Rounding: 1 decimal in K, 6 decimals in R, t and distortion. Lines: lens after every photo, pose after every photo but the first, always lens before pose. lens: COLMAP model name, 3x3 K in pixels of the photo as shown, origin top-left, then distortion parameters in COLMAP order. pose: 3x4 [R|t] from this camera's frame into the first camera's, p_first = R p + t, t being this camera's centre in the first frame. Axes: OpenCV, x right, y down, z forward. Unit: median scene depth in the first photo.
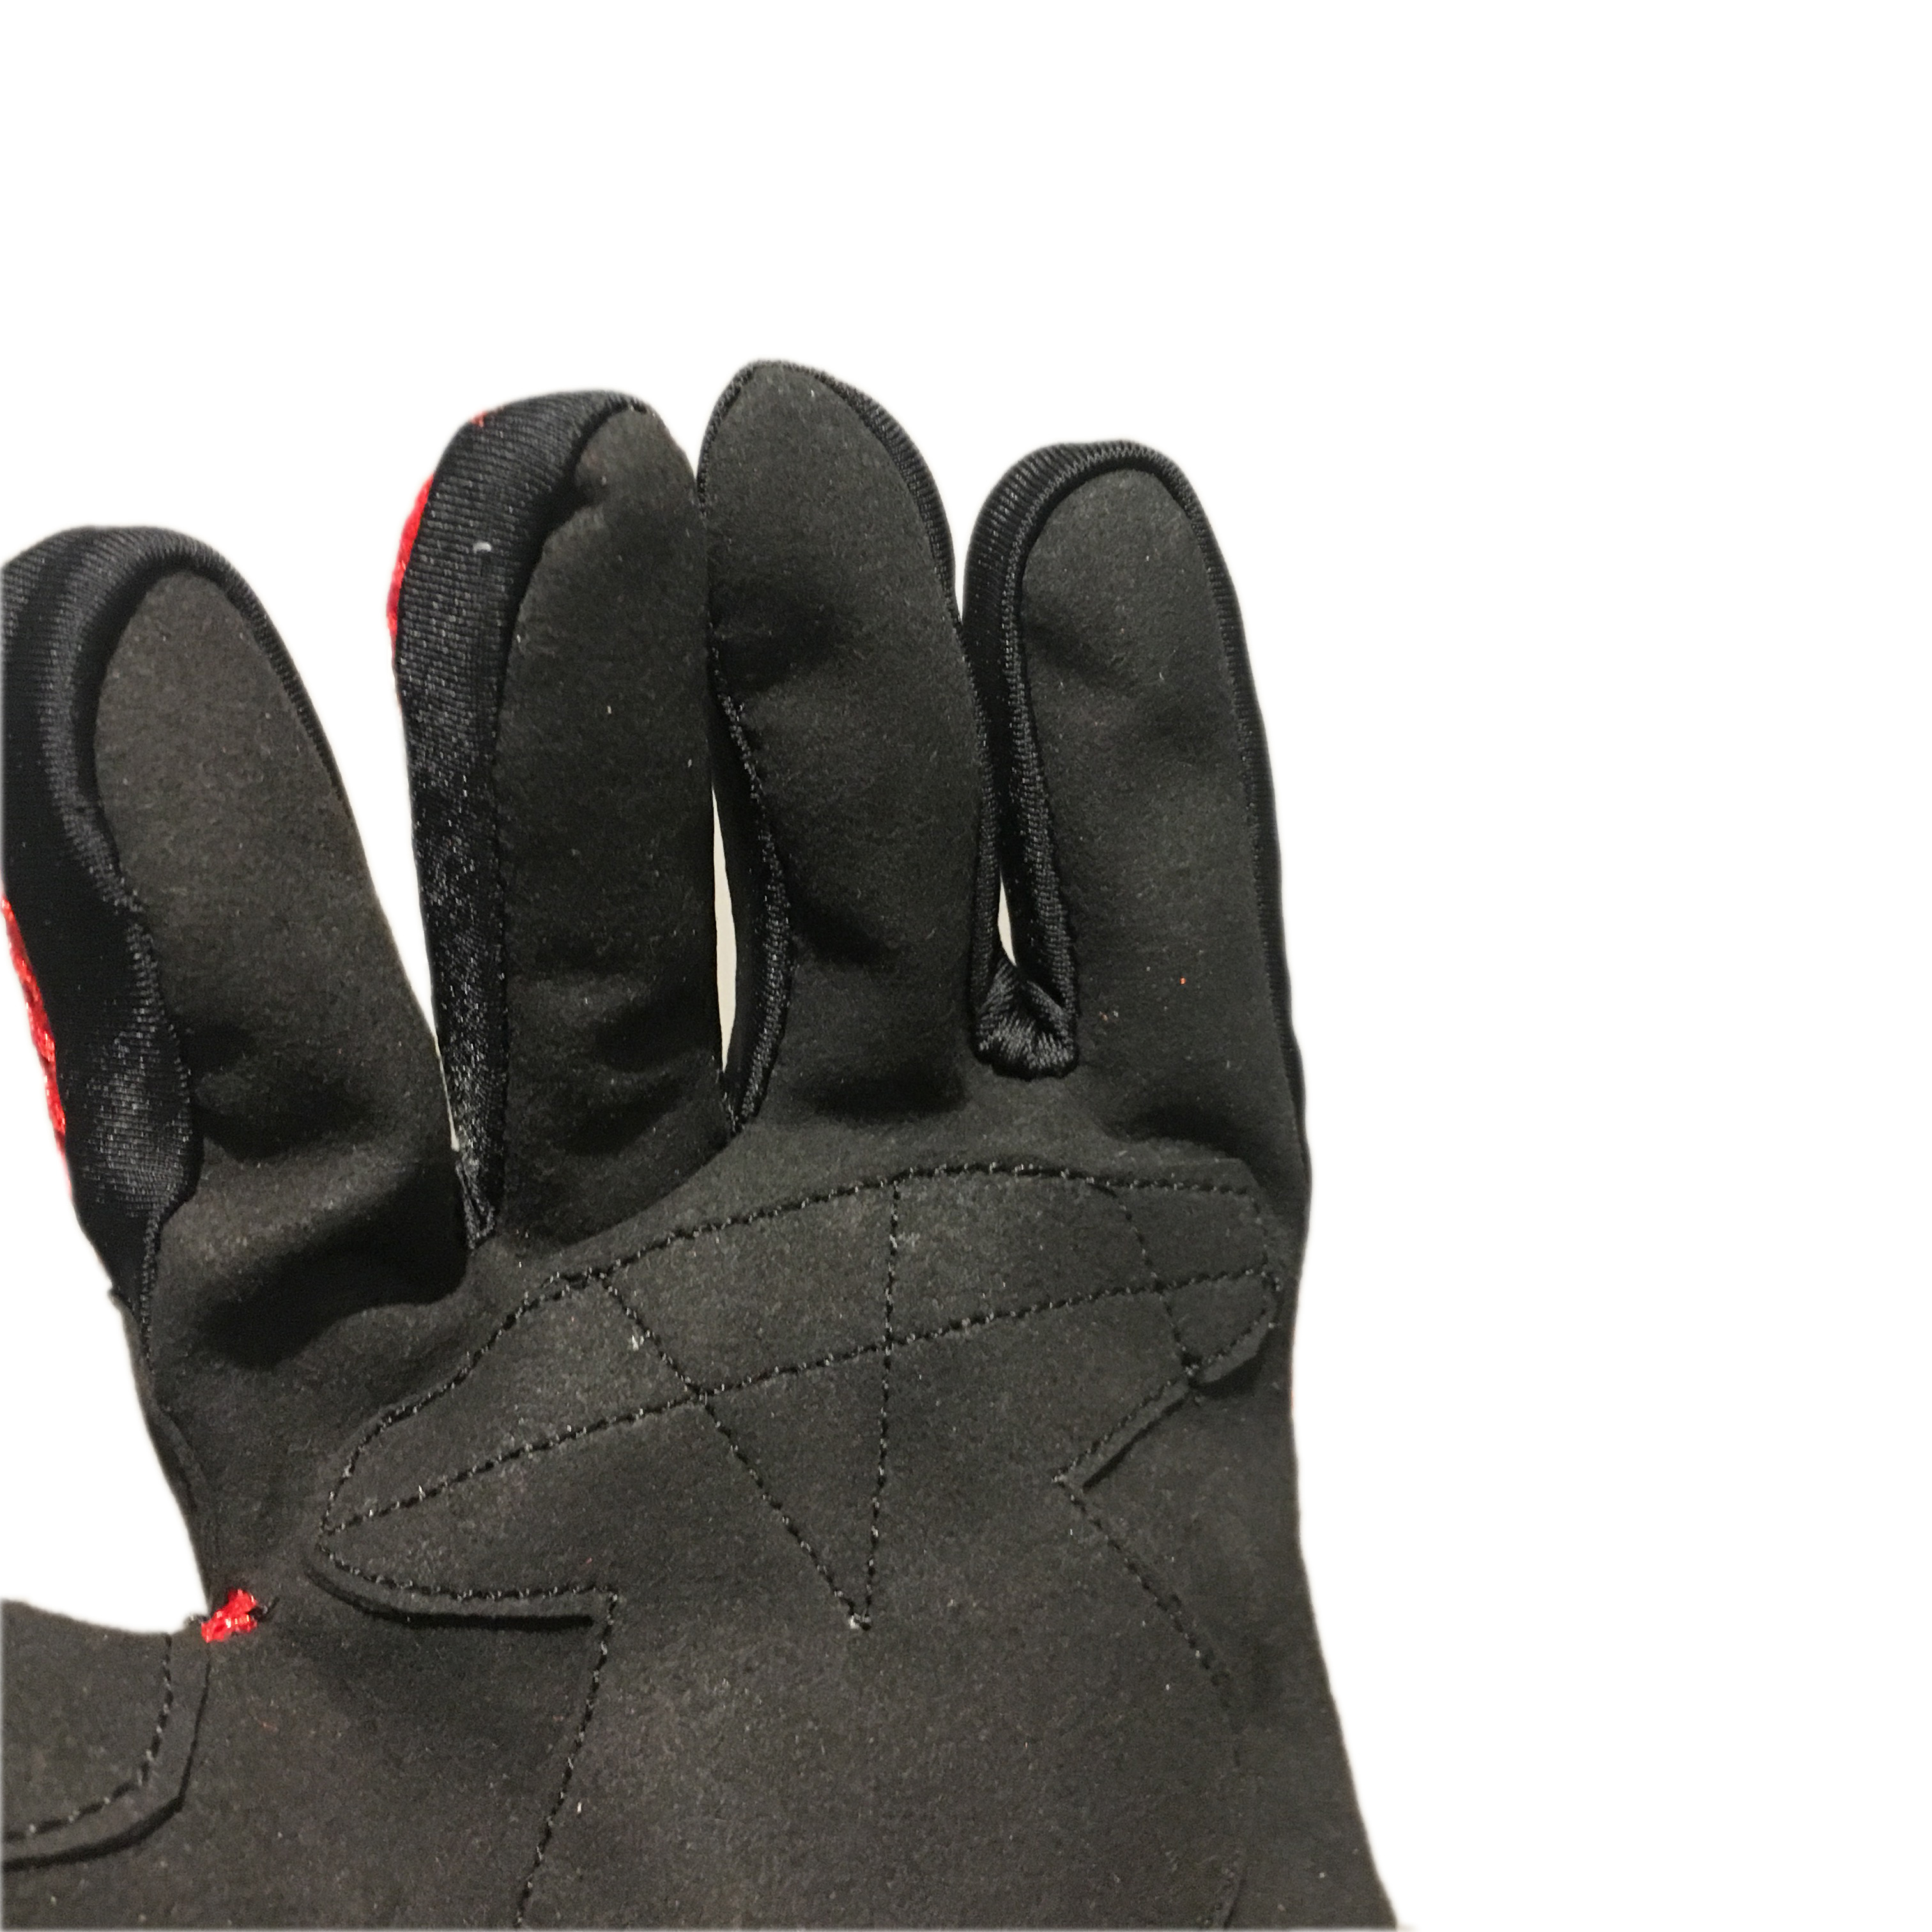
lens RADIAL K [[2389.8, 0, 964.8], [0, 2389.8, 967.3], [0, 0, 1]] dist [0.045966, 0.000000]
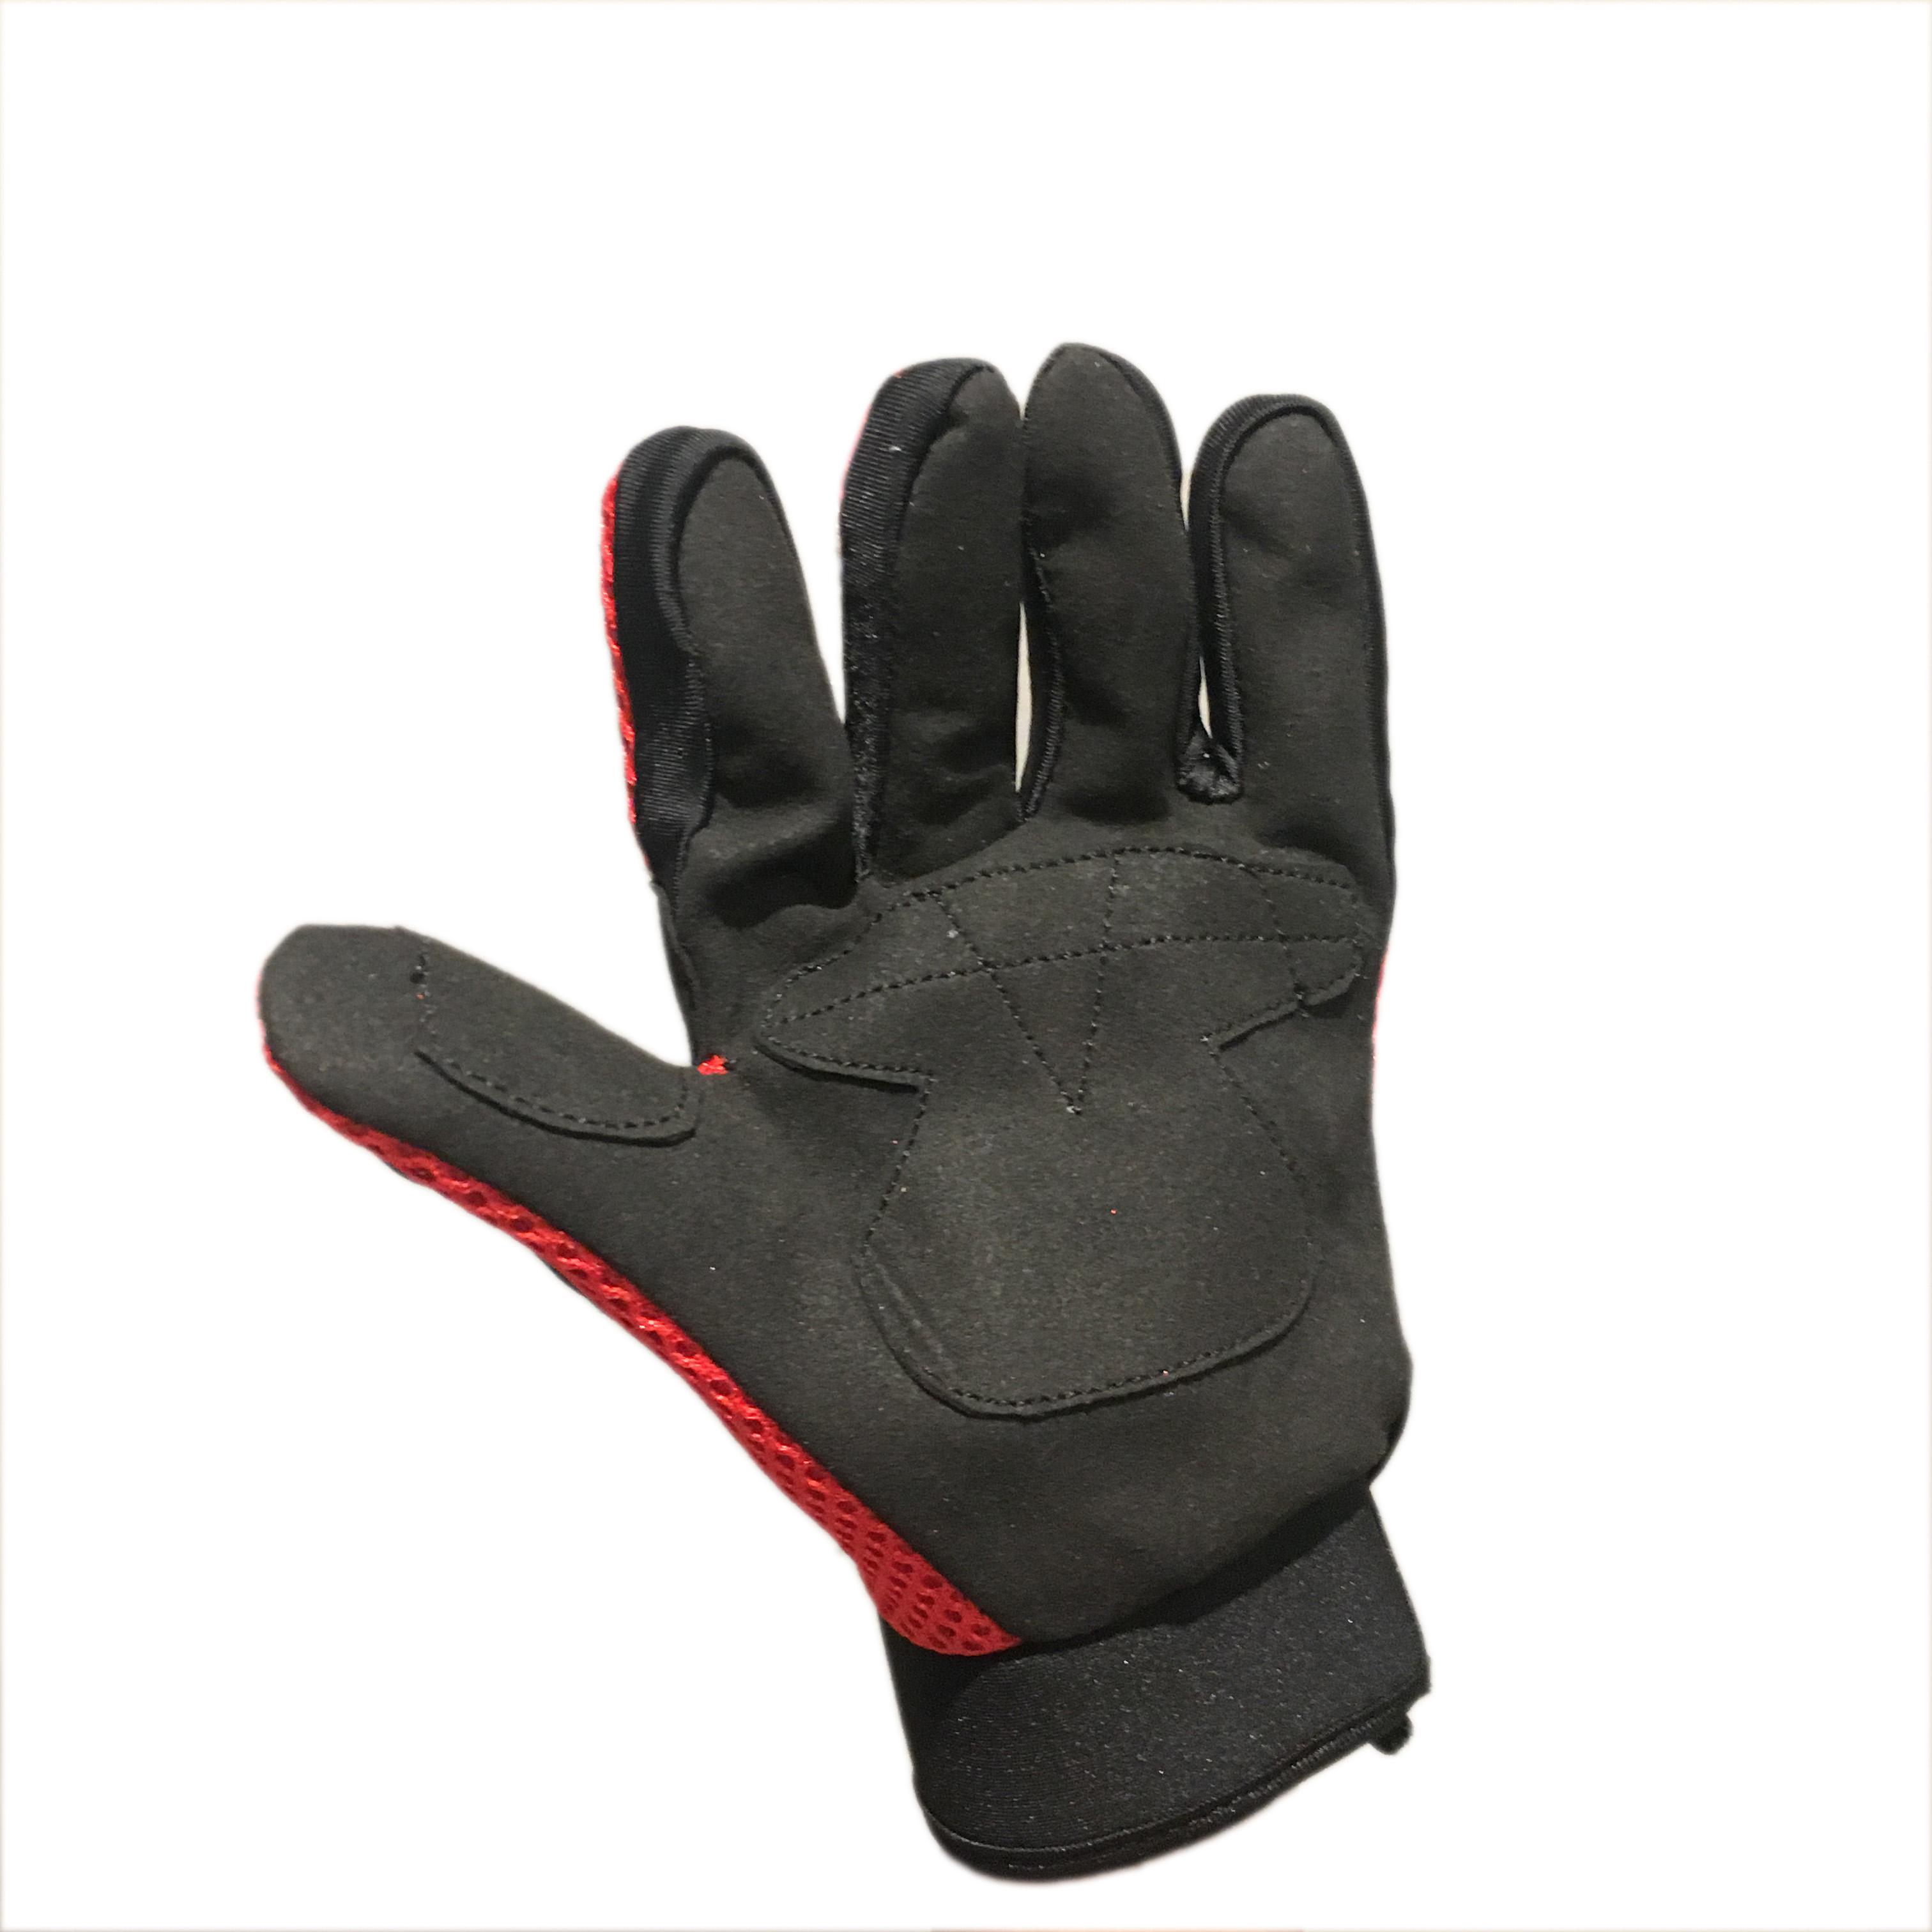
lens RADIAL K [[2389.8, 0, 906.4], [0, 2389.8, 981.4], [0, 0, 1]] dist [0.045966, 0.000000]
pose [[0.984457, 0.070920, -0.160667, 0.099167], [-0.064803, 0.996971, 0.043002, 0.117781], [0.163230, -0.031922, 0.986071, -0.636504]]
